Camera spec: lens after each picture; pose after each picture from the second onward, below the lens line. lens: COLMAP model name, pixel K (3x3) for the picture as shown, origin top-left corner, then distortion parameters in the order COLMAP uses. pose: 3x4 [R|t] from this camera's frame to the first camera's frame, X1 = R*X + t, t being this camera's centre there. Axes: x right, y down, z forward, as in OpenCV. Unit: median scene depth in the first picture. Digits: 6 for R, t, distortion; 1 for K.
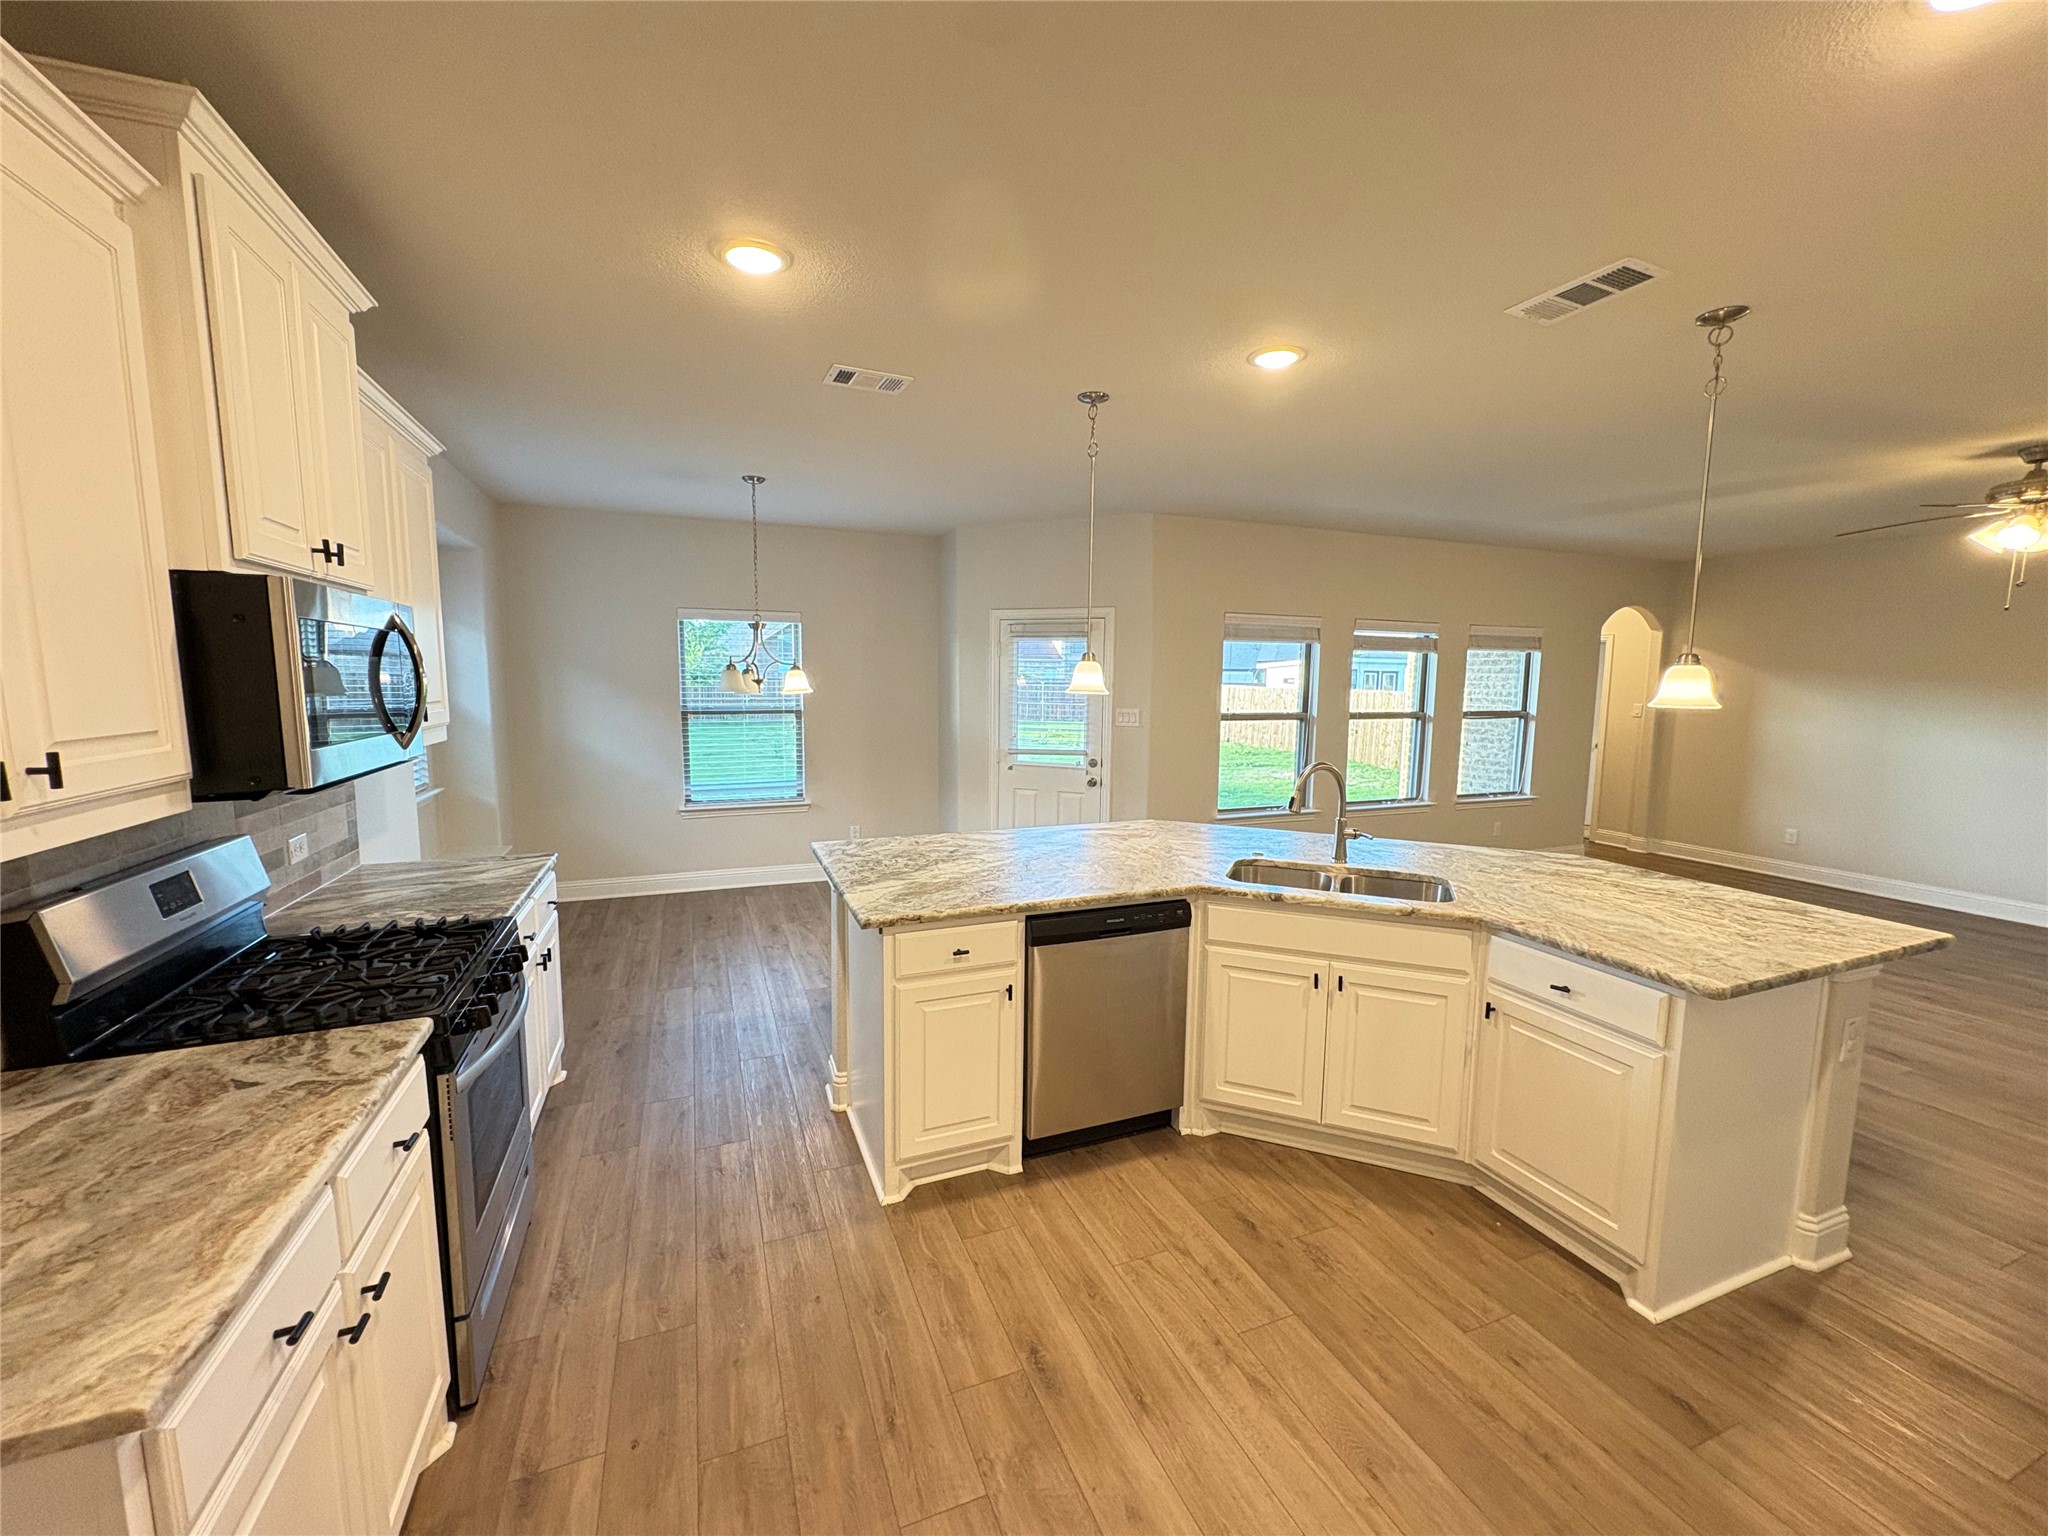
lens RADIAL K [[817.5, 0, 1024.0], [0, 817.5, 768.0], [0, 0, 1]] dist [0.001144, -0.000255]
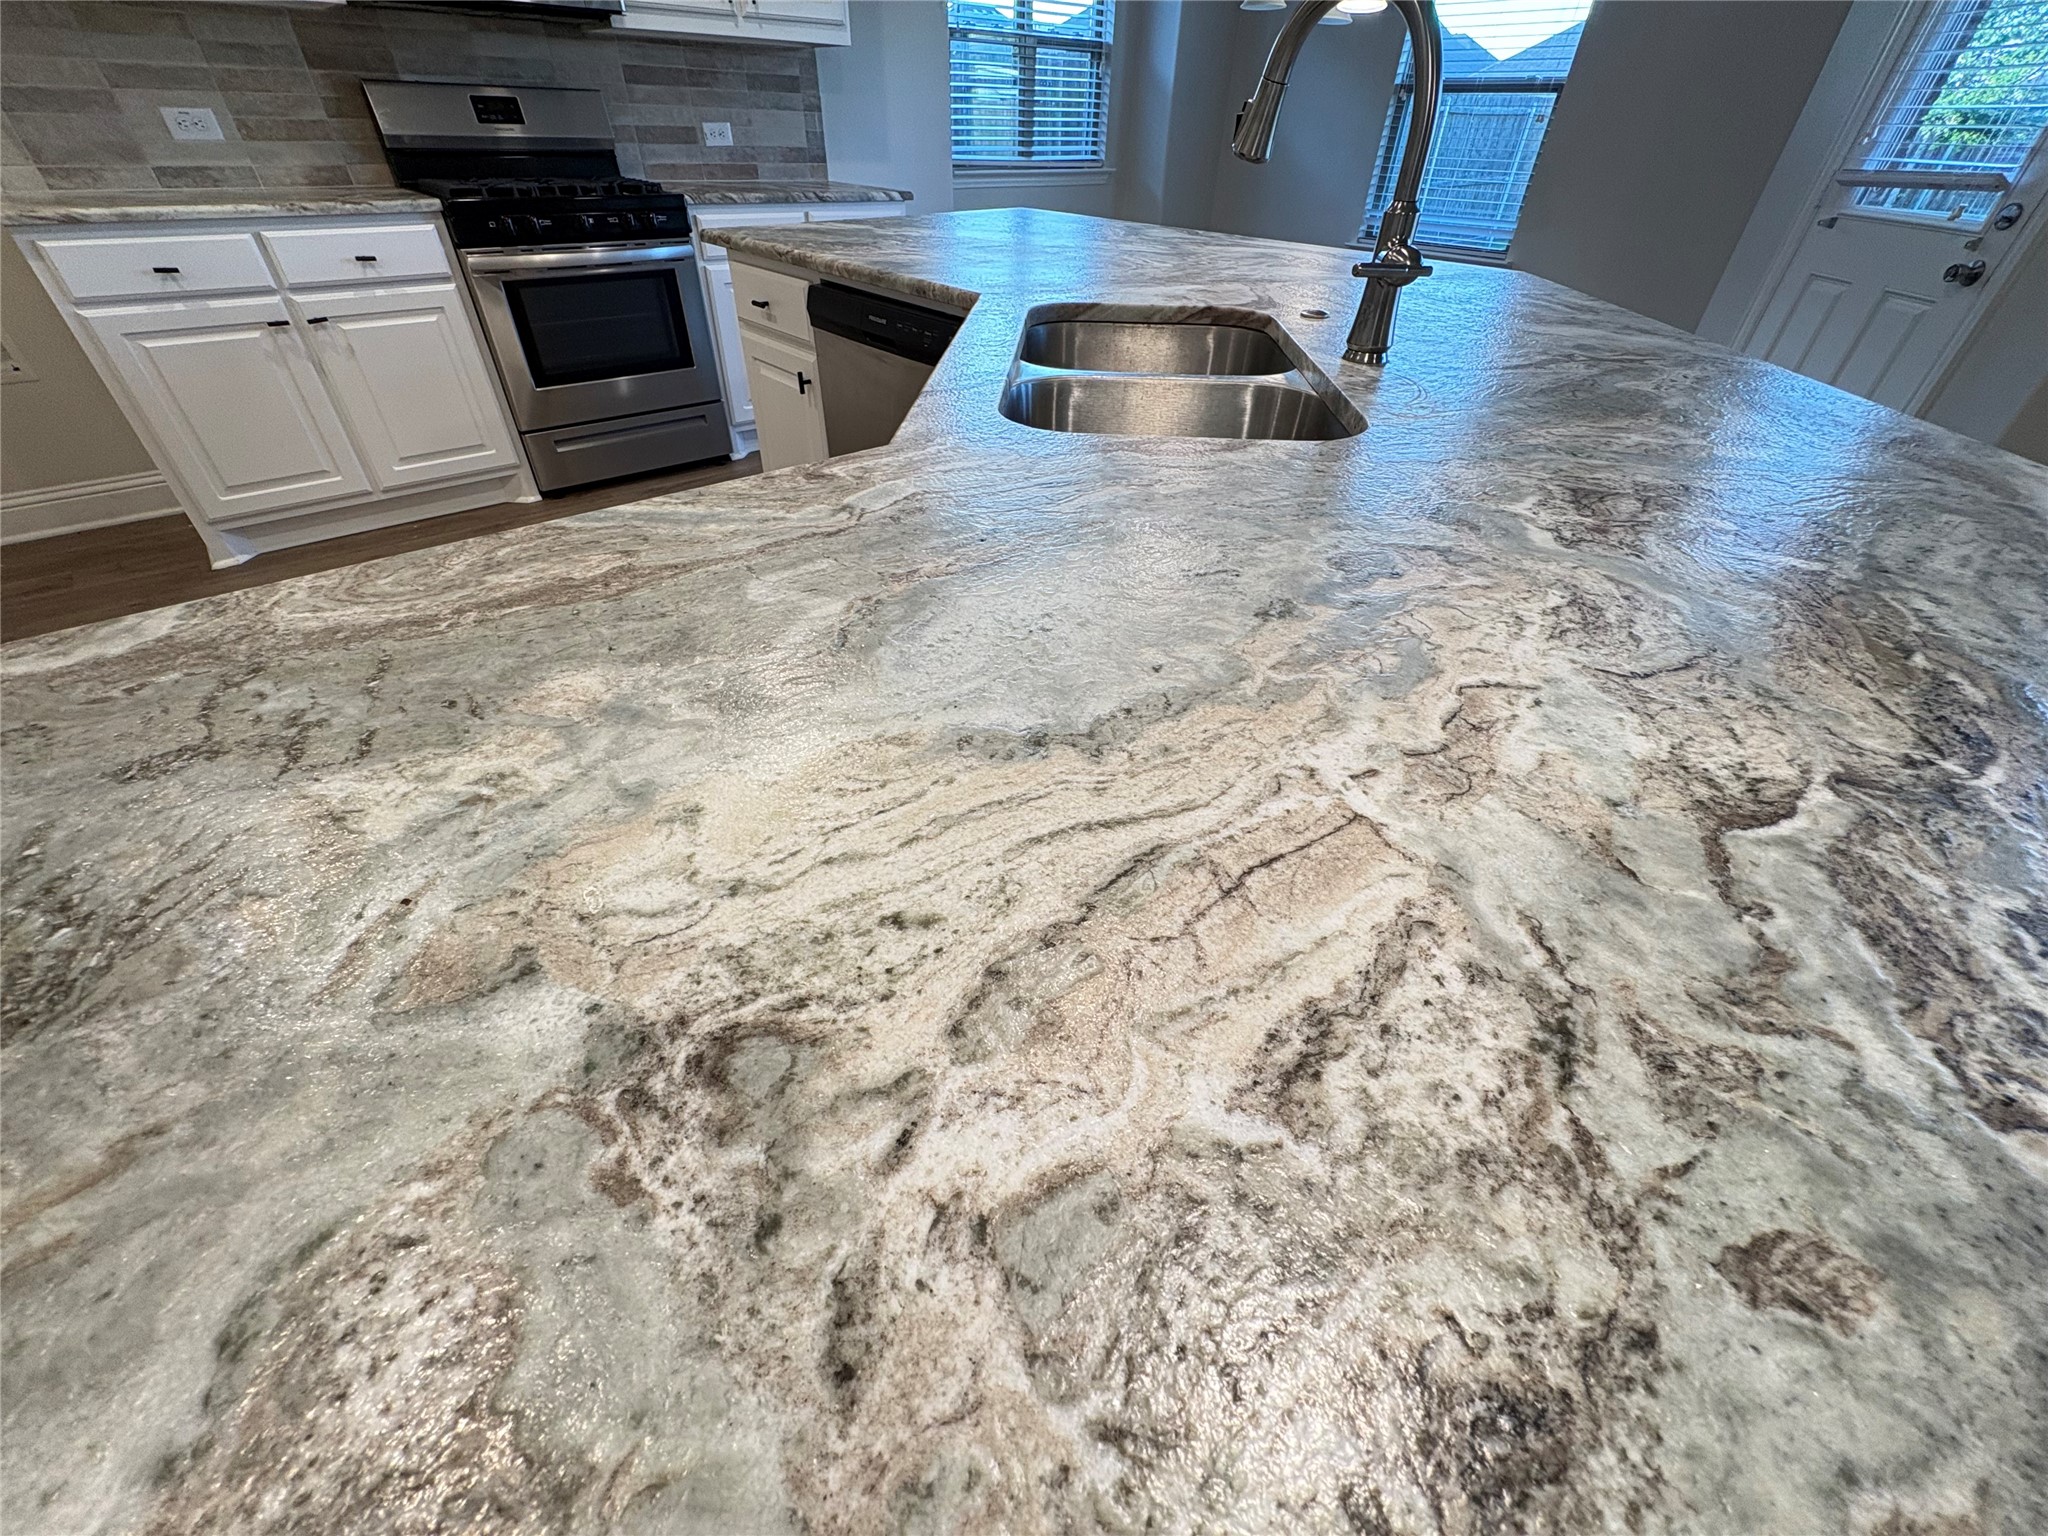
lens RADIAL K [[817.5, 0, 1024.0], [0, 817.5, 768.0], [0, 0, 1]] dist [0.001144, -0.000255]
pose [[0.329983, 0.587579, -0.738825, 0.766393], [-0.127163, 0.803199, 0.581980, 0.077859], [0.935383, -0.098092, 0.339760, 0.803669]]
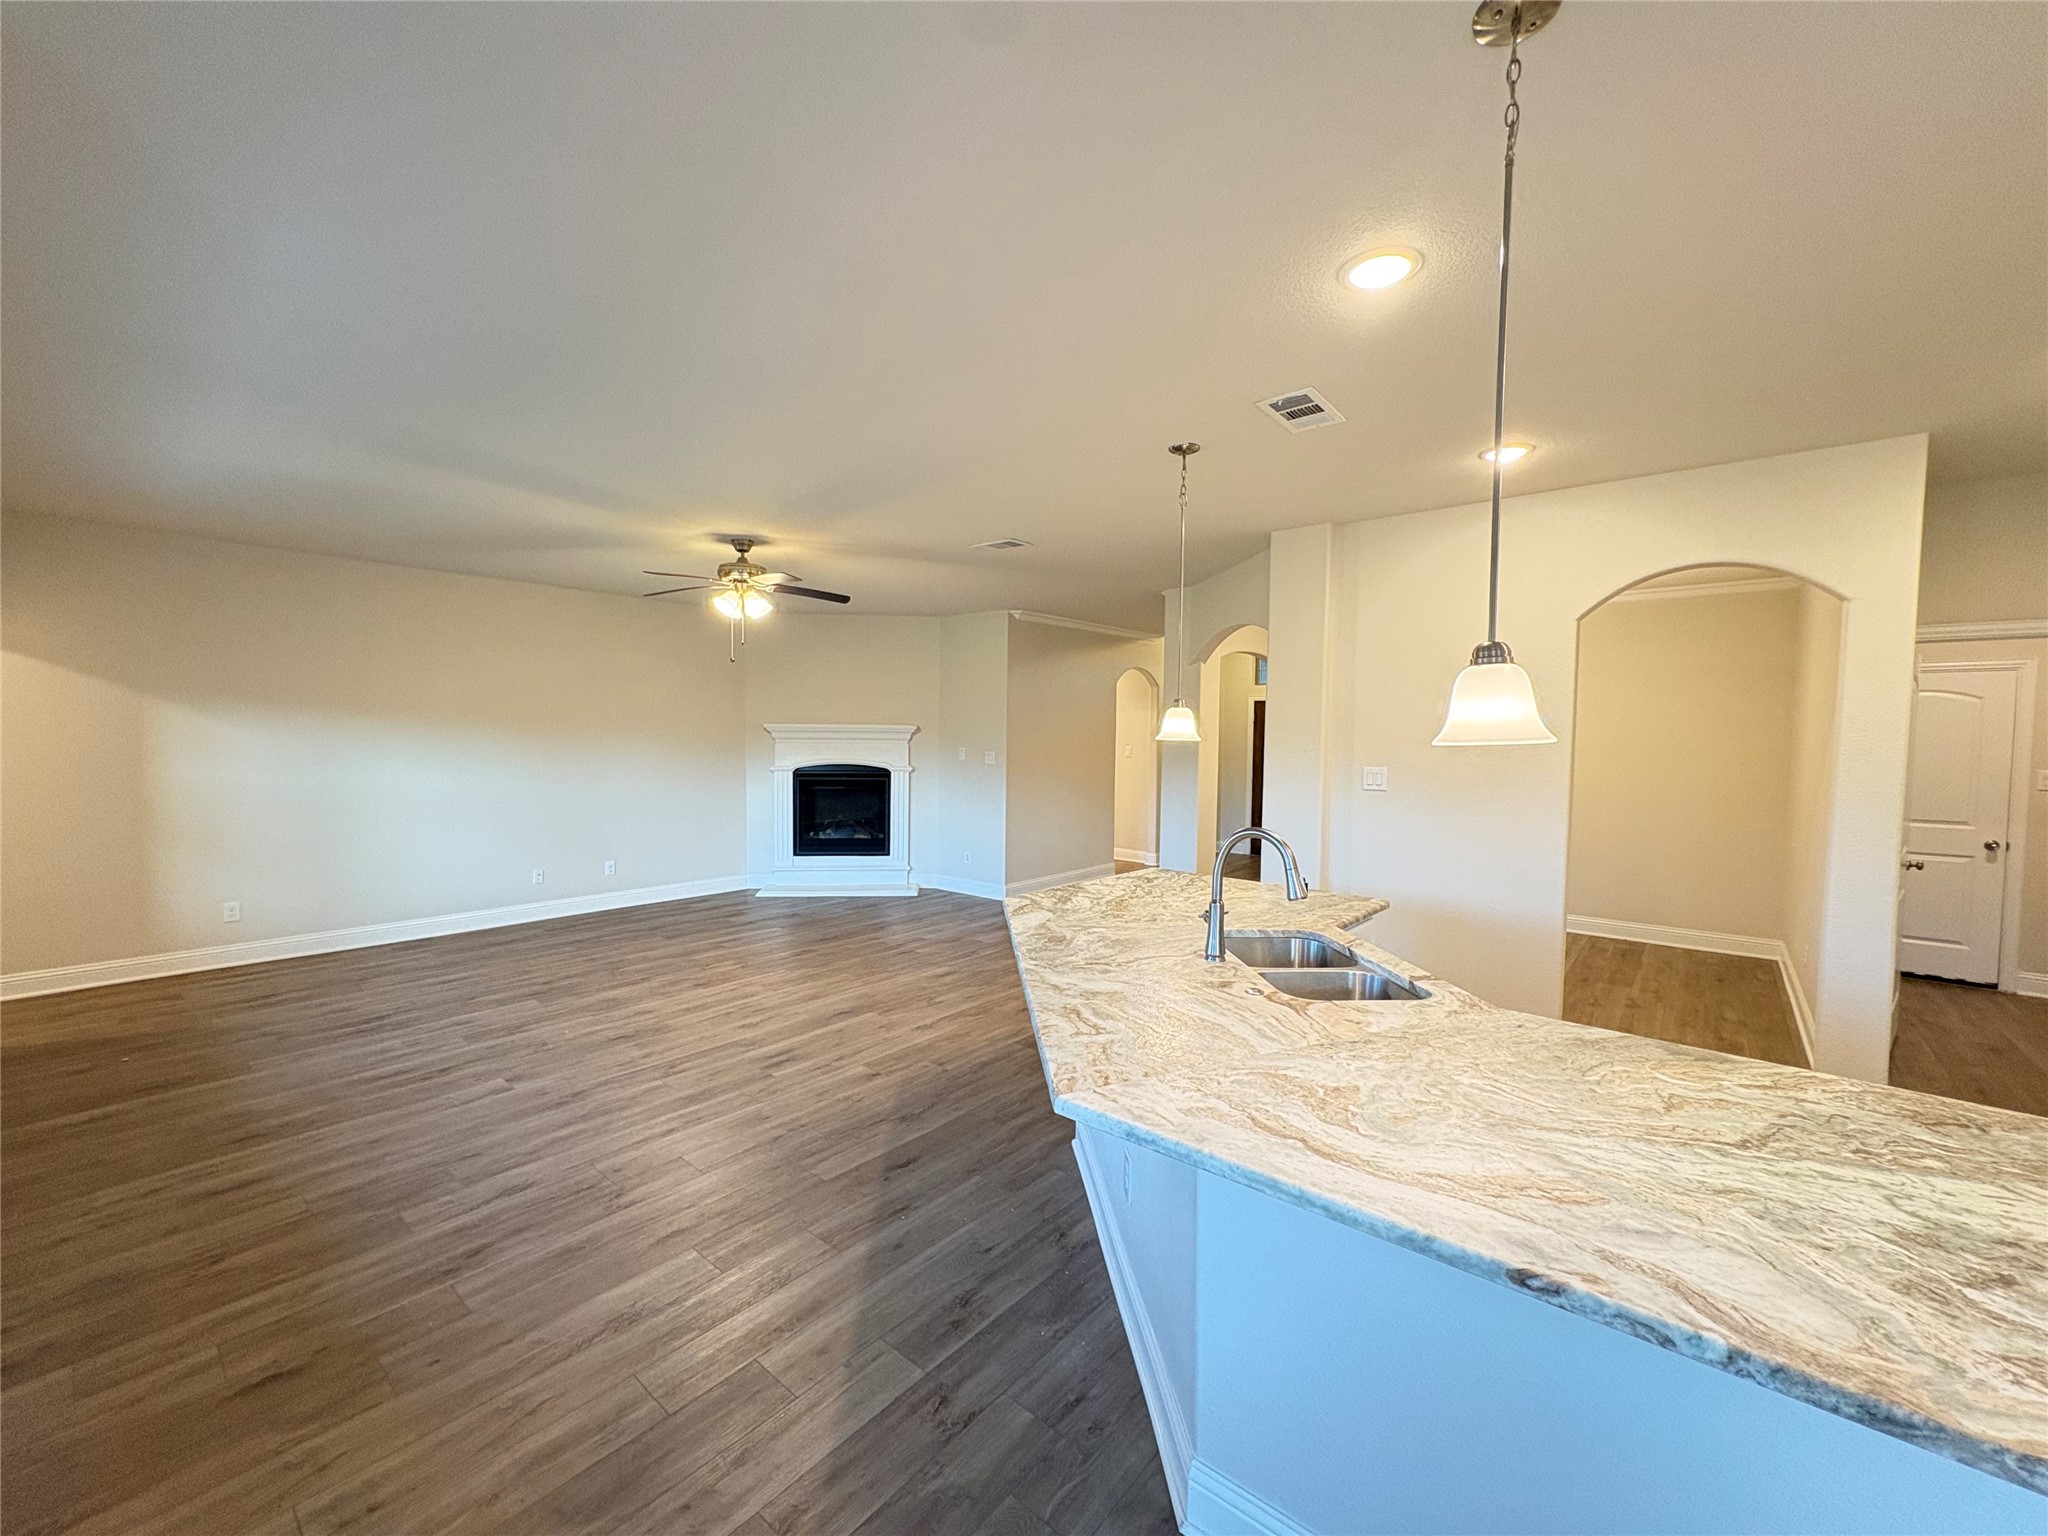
lens RADIAL K [[817.5, 0, 1024.0], [0, 817.5, 768.0], [0, 0, 1]] dist [0.001144, -0.000255]
pose [[-0.465983, -0.051563, 0.883290, -0.199175], [0.081263, 0.991587, 0.100756, -0.162291], [-0.881054, 0.118730, -0.457872, 1.621646]]
